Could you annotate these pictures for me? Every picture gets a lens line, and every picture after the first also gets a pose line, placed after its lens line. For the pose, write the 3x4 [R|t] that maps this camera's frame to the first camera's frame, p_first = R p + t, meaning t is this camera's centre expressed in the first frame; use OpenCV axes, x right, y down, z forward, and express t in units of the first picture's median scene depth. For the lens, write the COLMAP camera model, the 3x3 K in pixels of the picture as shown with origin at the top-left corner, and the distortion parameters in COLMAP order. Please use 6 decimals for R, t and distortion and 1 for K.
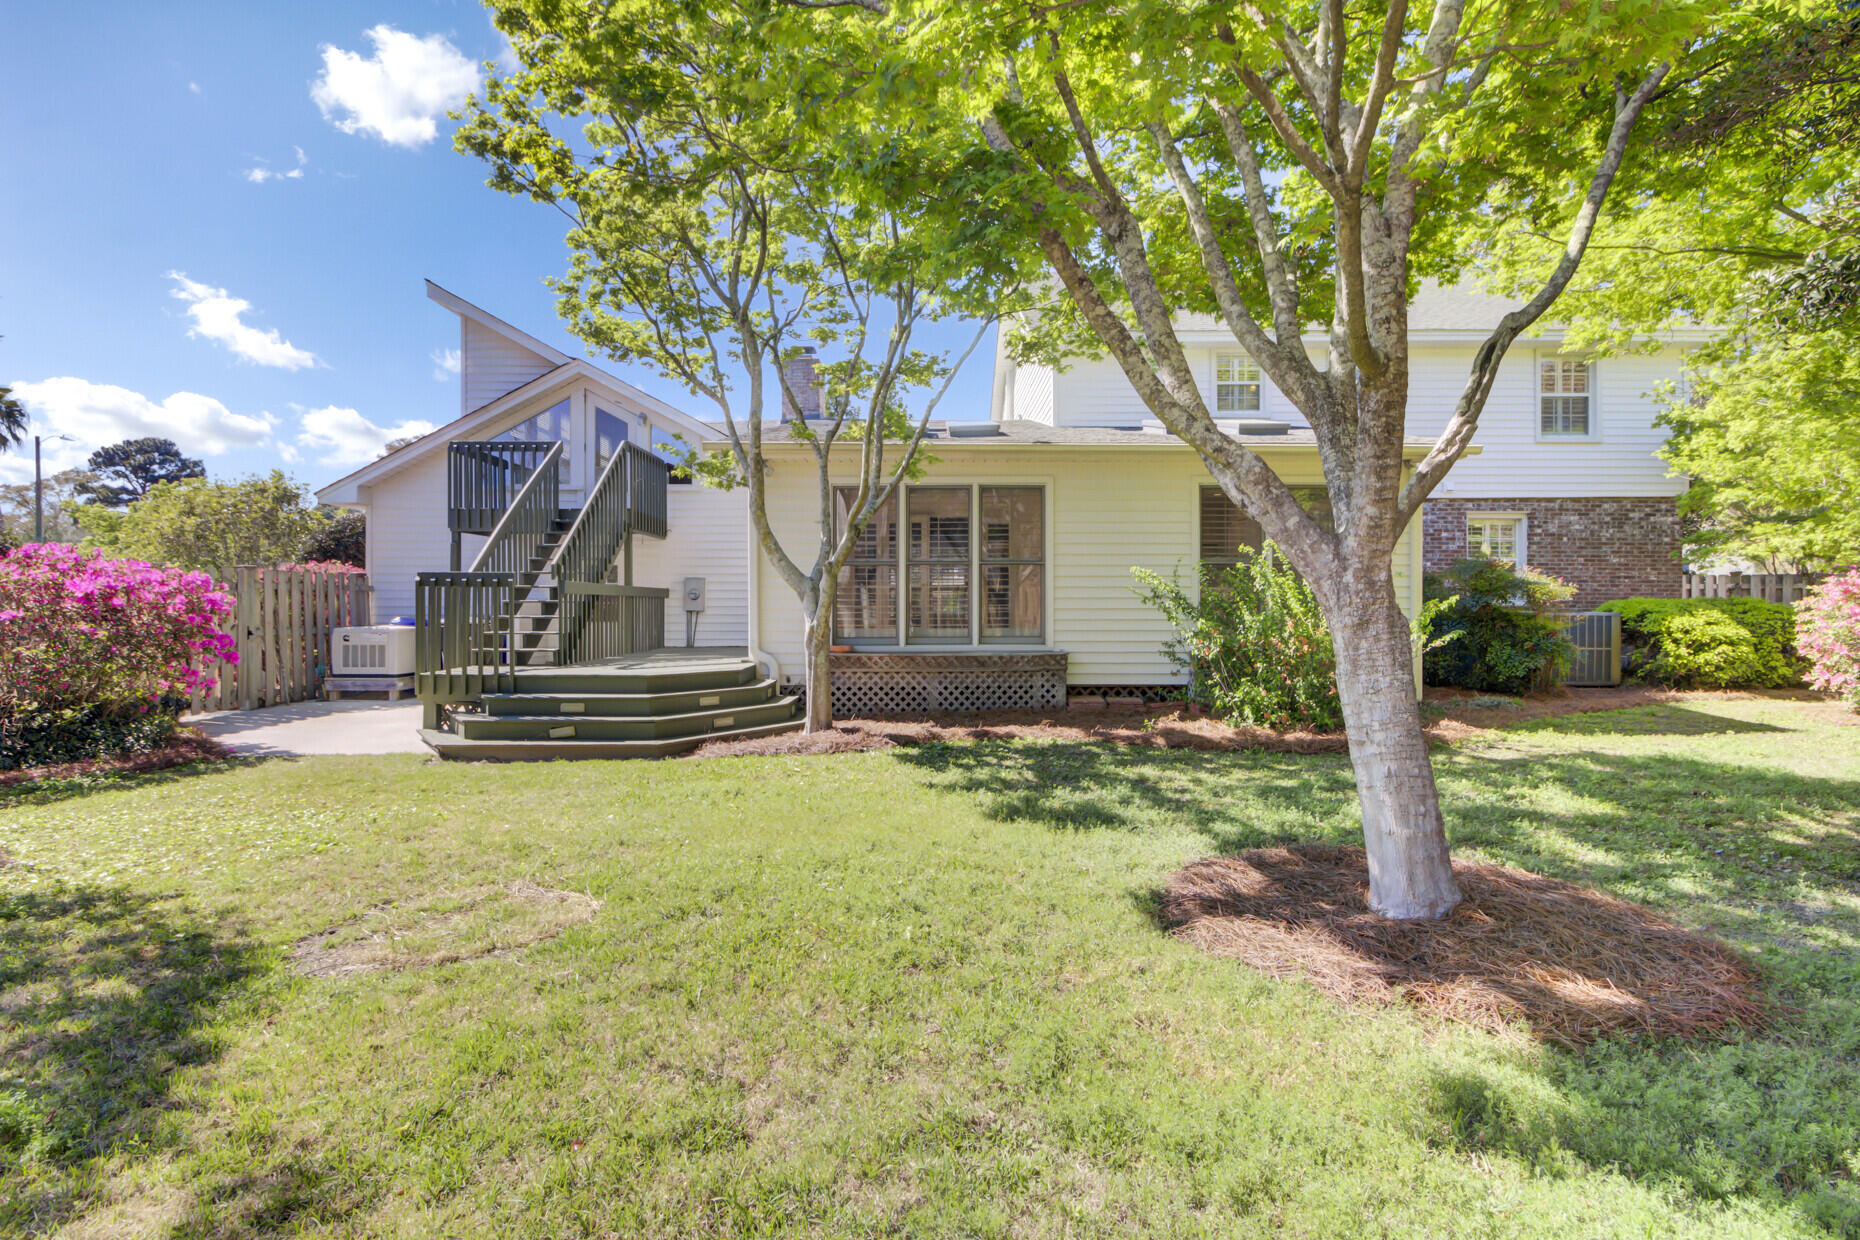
lens RADIAL K [[924.6, 0, 930.0], [0, 924.6, 620.0], [0, 0, 1]] dist [0.002638, 0.000273]
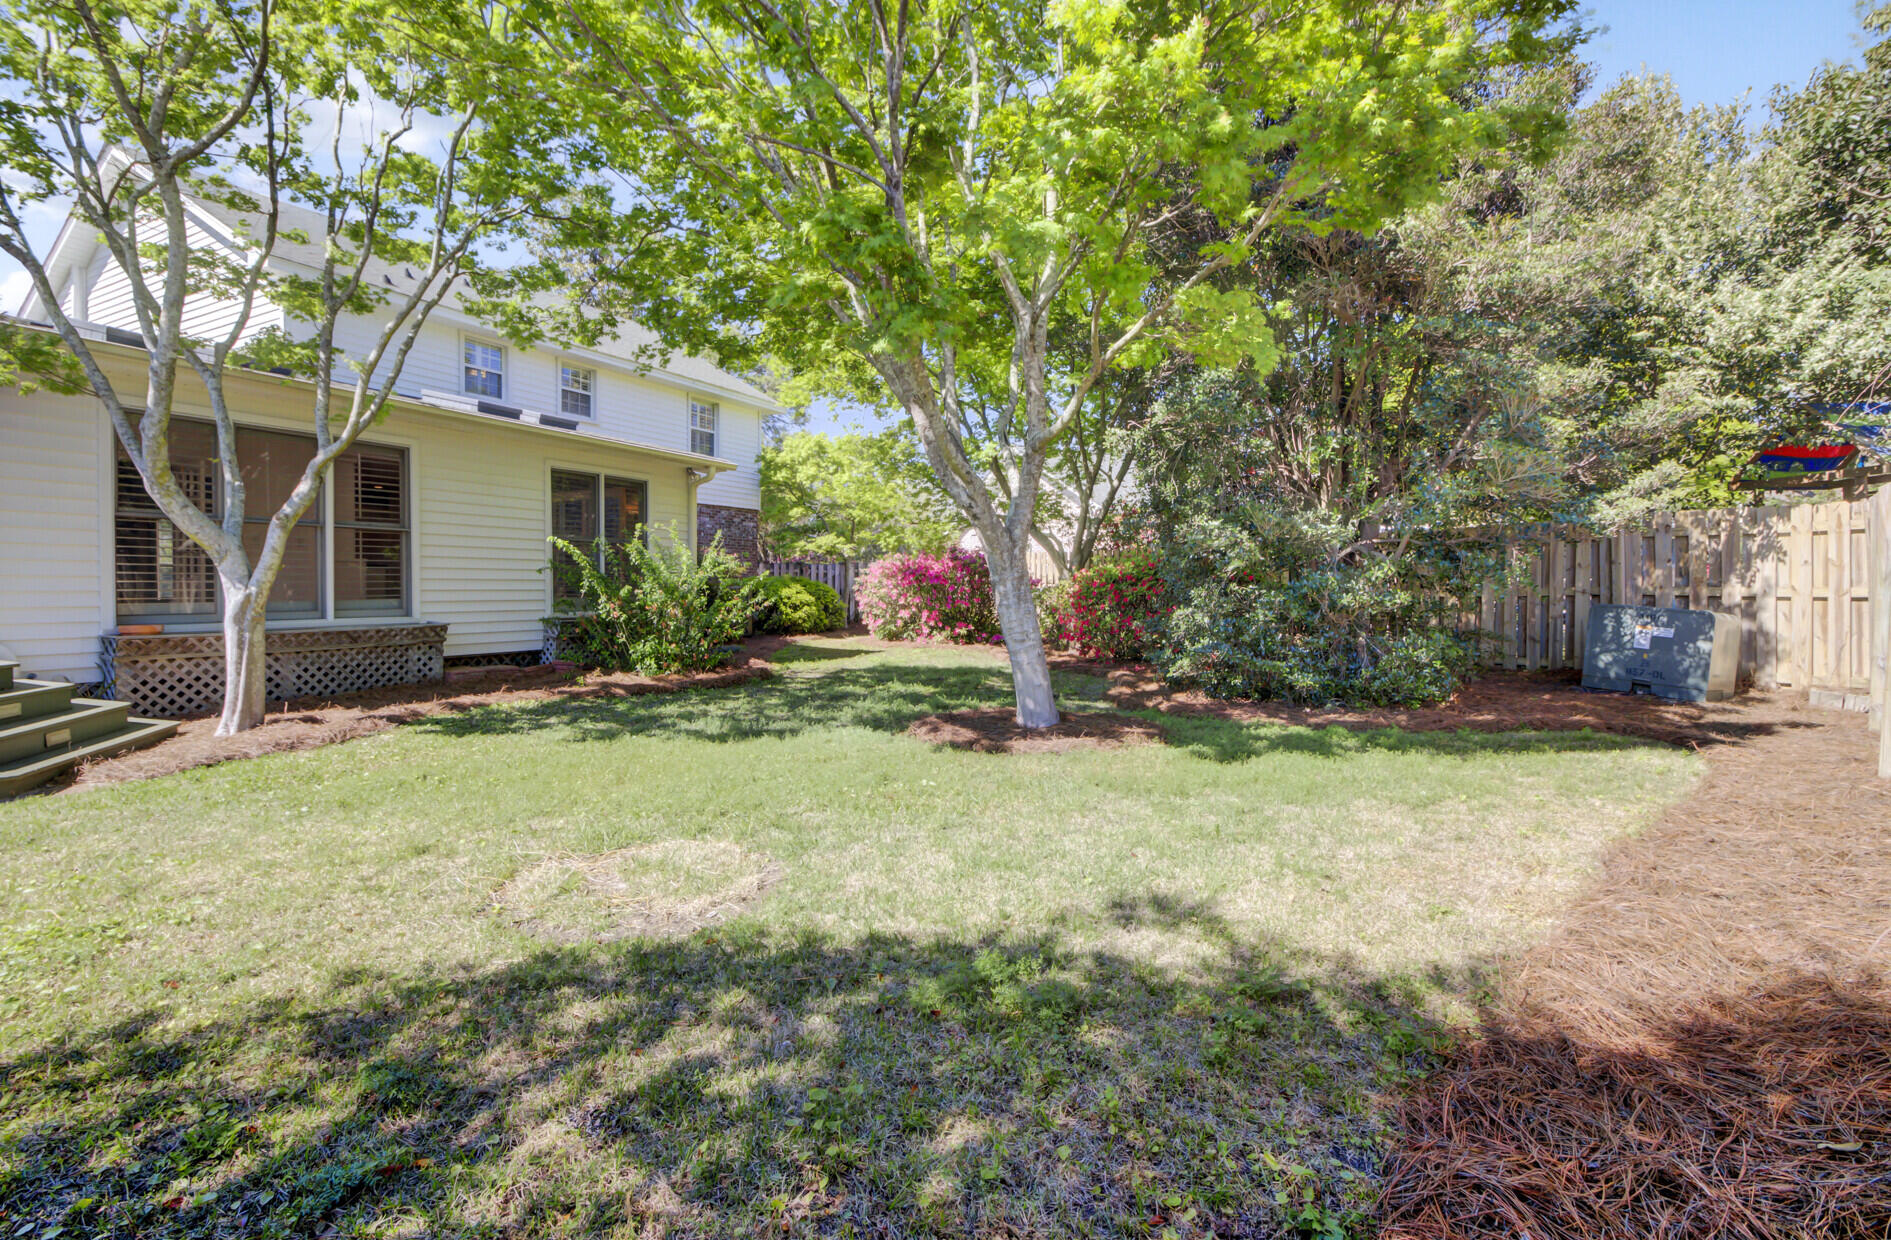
lens RADIAL K [[891.1, 0, 915.6], [0, 891.1, 587.3], [0, 0, 1]] dist [-0.001495, 0.000361]
pose [[0.473908, 0.002178, 0.880571, -0.444308], [0.012090, 0.999887, -0.008980, 0.011545], [-0.880491, 0.014902, 0.473828, 0.114594]]
